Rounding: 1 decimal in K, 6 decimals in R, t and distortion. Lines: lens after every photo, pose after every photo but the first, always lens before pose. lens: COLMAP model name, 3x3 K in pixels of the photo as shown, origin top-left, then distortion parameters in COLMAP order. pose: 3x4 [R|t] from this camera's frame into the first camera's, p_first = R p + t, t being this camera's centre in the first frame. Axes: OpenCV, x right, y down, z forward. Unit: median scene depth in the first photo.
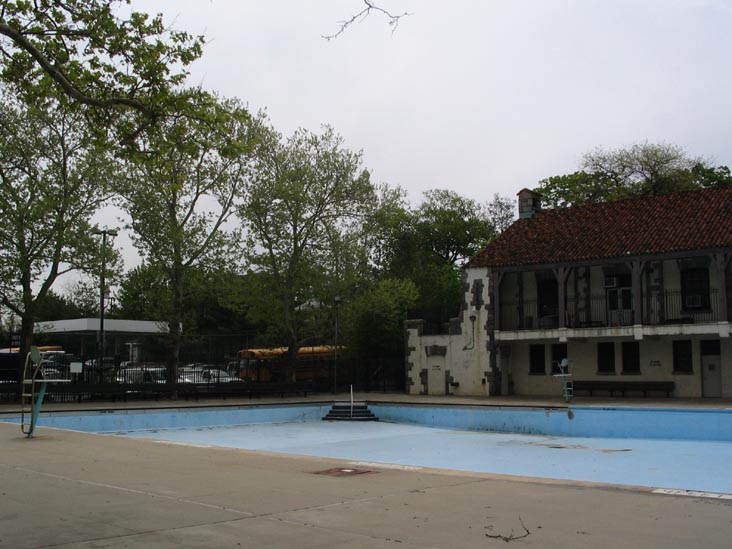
lens RADIAL K [[822.3, 0, 366.0], [0, 822.3, 274.5], [0, 0, 1]] dist [-0.102691, 0.020516]
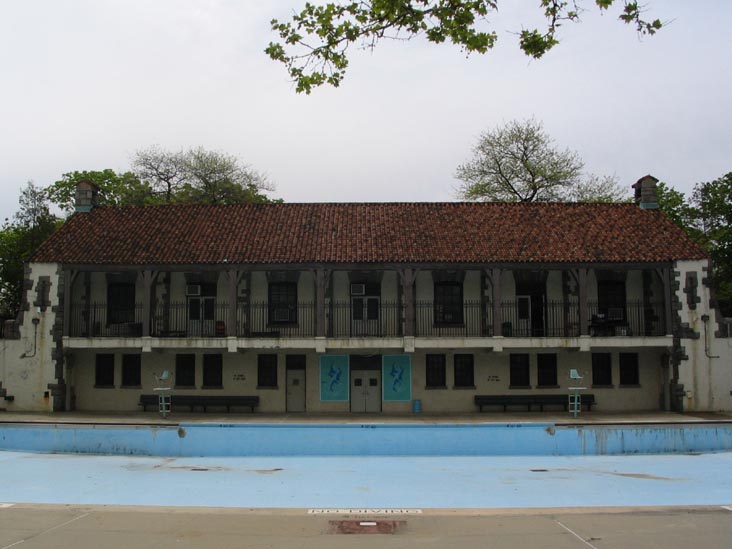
lens RADIAL K [[842.2, 0, 365.8], [0, 842.2, 277.6], [0, 0, 1]] dist [-0.158290, 0.040434]
pose [[0.777729, 0.075123, 0.624095, -0.153657], [-0.069268, 0.997029, -0.033694, 0.014363], [-0.624772, -0.017025, 0.780622, 0.128670]]
